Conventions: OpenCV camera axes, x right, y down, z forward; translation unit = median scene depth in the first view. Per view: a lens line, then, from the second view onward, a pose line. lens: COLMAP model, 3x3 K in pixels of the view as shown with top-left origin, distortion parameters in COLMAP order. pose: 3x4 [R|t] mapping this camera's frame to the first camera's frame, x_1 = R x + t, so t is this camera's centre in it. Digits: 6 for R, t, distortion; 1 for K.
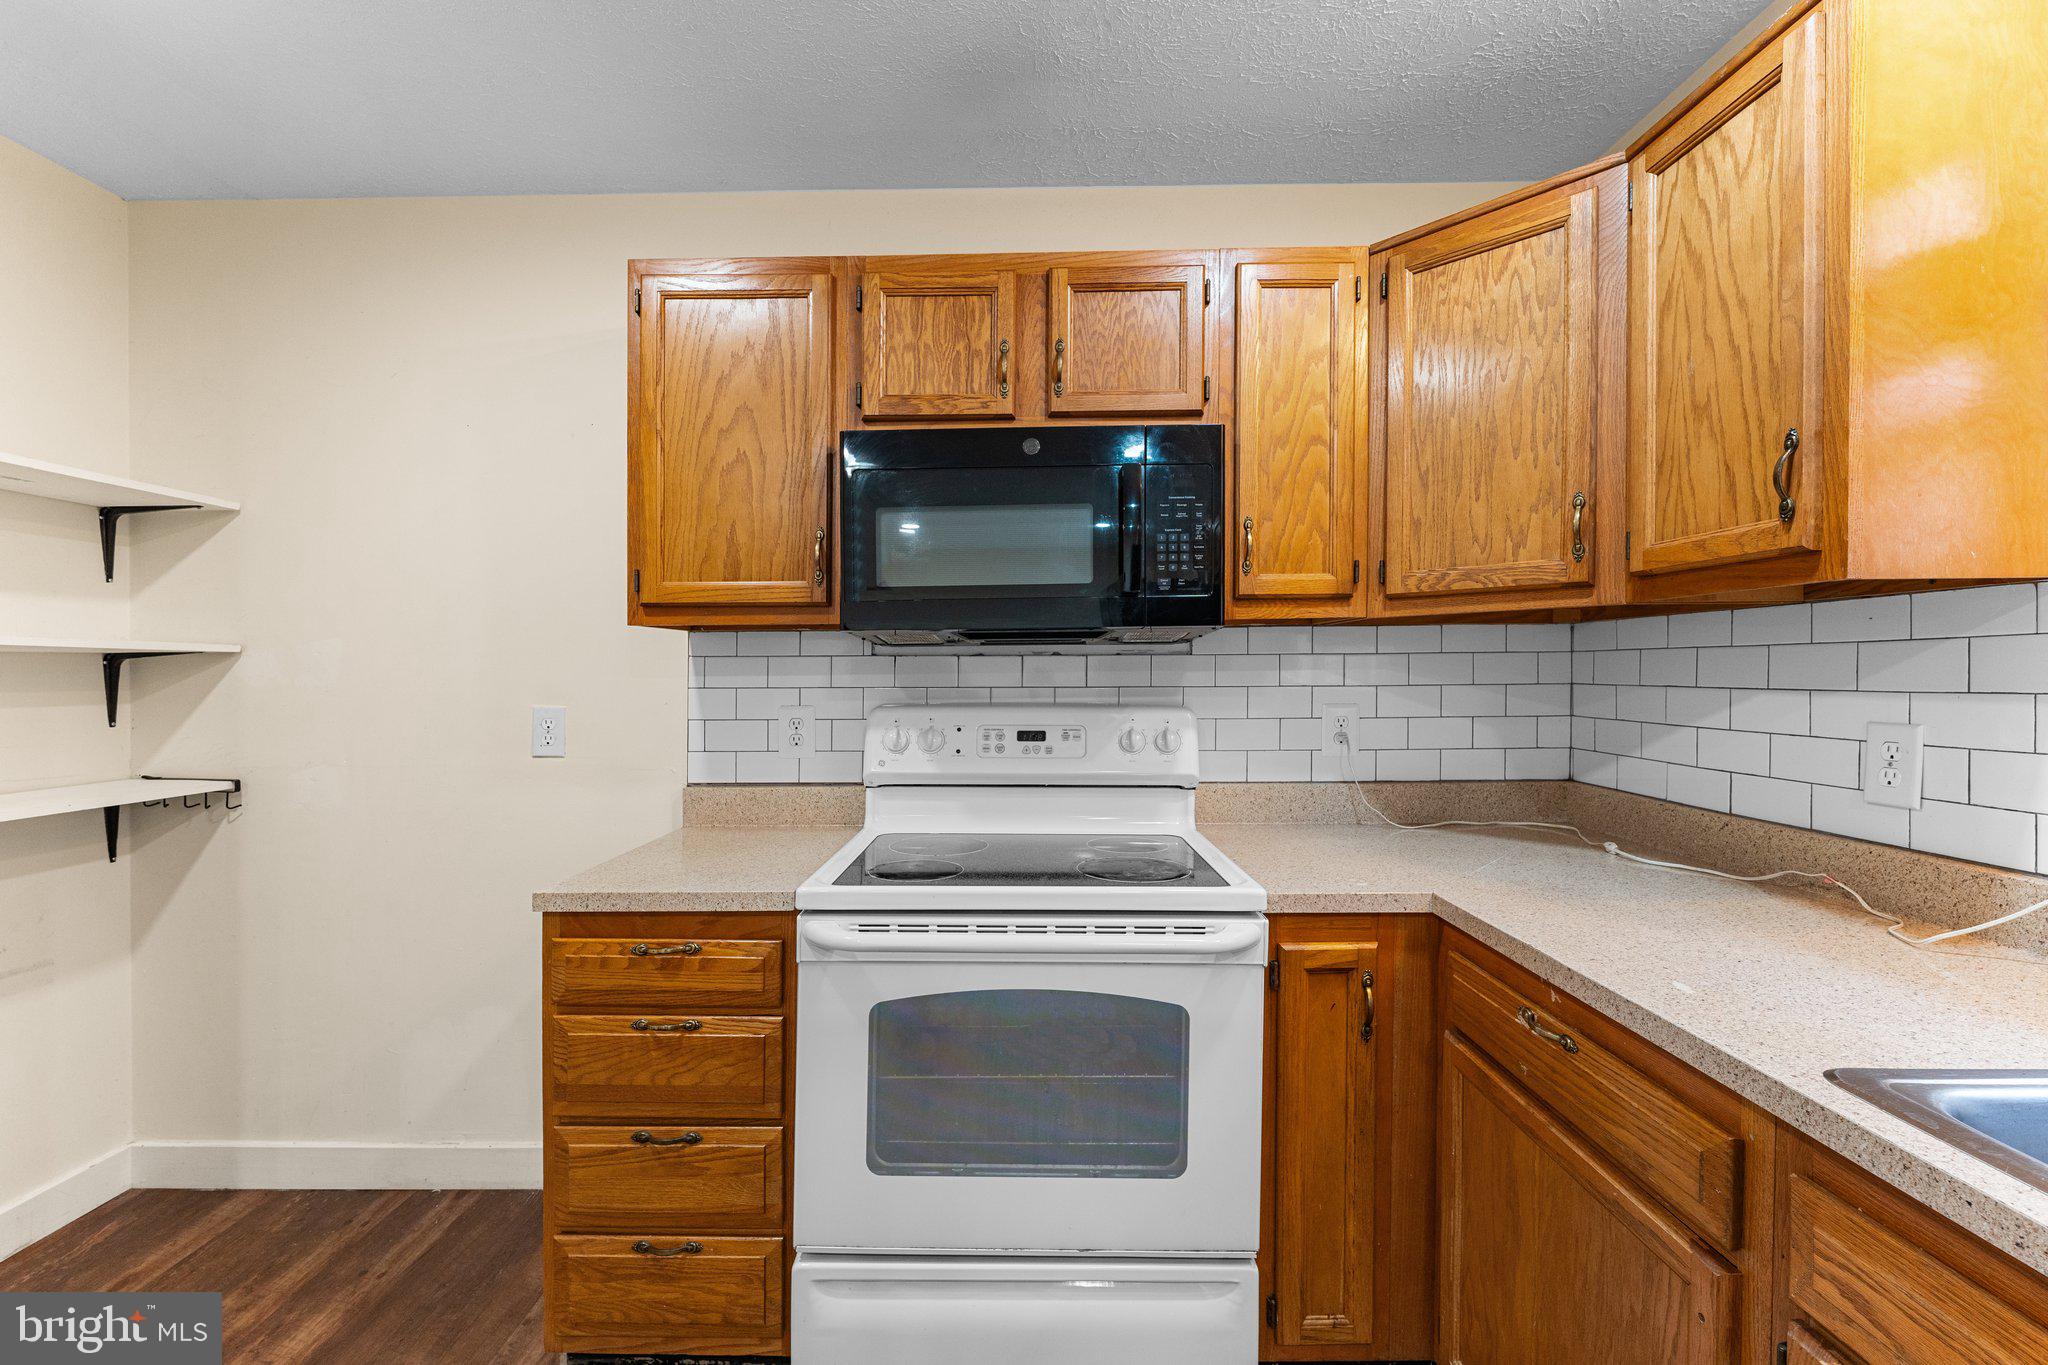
lens RADIAL K [[828.3, 0, 1023.0], [0, 828.3, 675.7], [0, 0, 1]] dist [-0.012385, 0.001016]
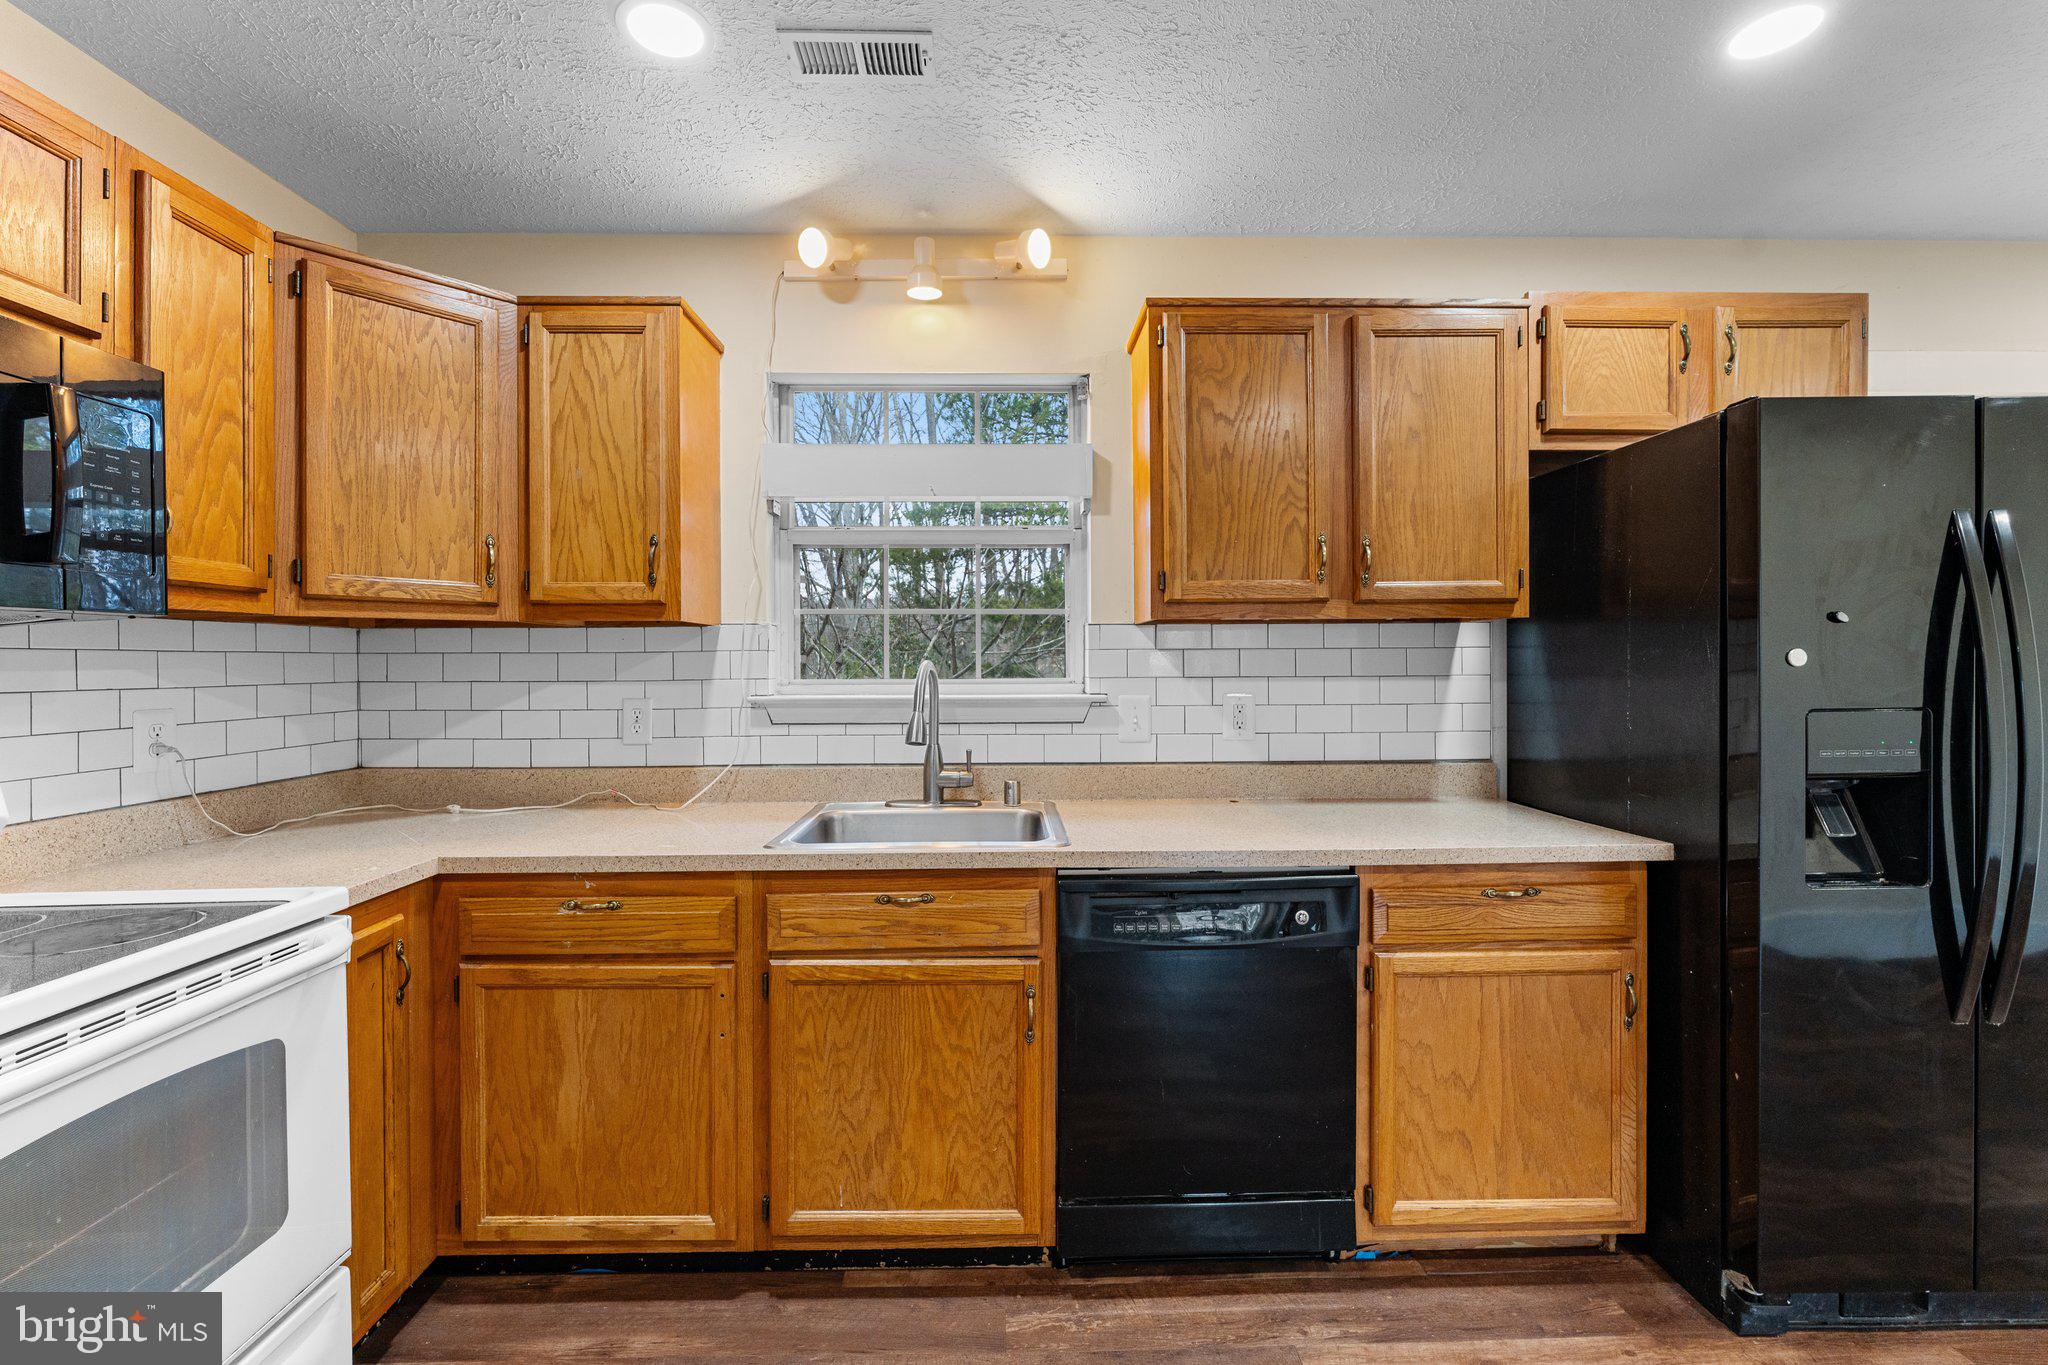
lens RADIAL K [[828.3, 0, 1013.7], [0, 828.3, 660.3], [0, 0, 1]] dist [-0.012385, 0.001016]
pose [[-0.030256, 0.011713, 0.999474, -0.641248], [0.010534, 0.999880, -0.011399, 0.003545], [-0.999487, 0.010183, -0.030376, 0.189498]]
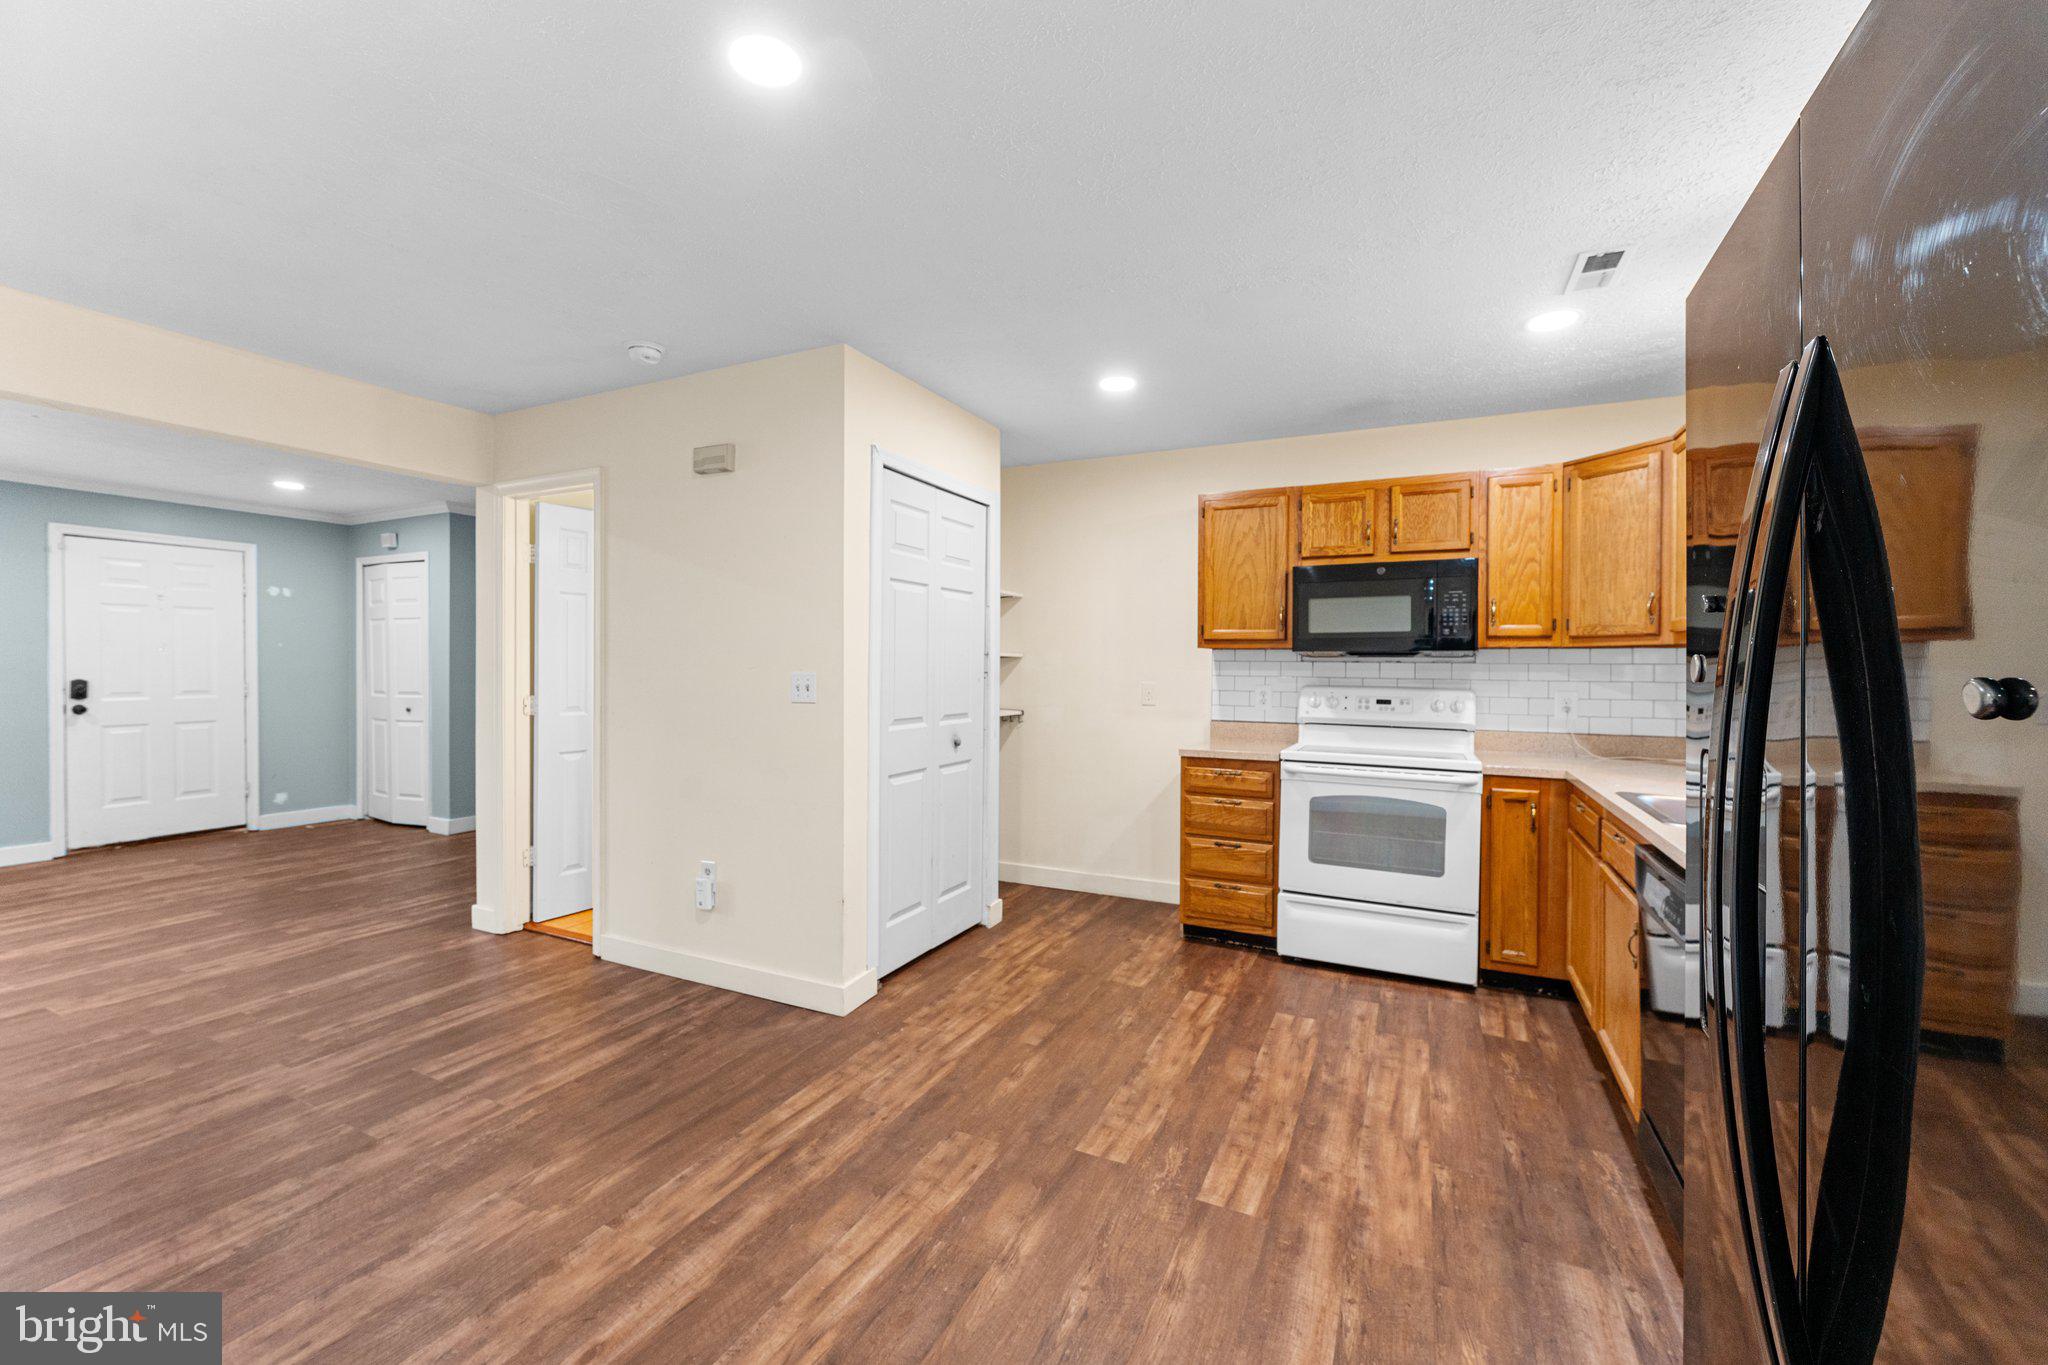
lens RADIAL K [[828.3, 0, 1023.7], [0, 828.3, 637.2], [0, 0, 1]] dist [-0.012385, 0.001016]
pose [[0.902481, -0.000113, -0.430730, 0.110242], [-0.018048, 0.999112, -0.038078, 0.008190], [0.430352, 0.042139, 0.901677, -1.571625]]
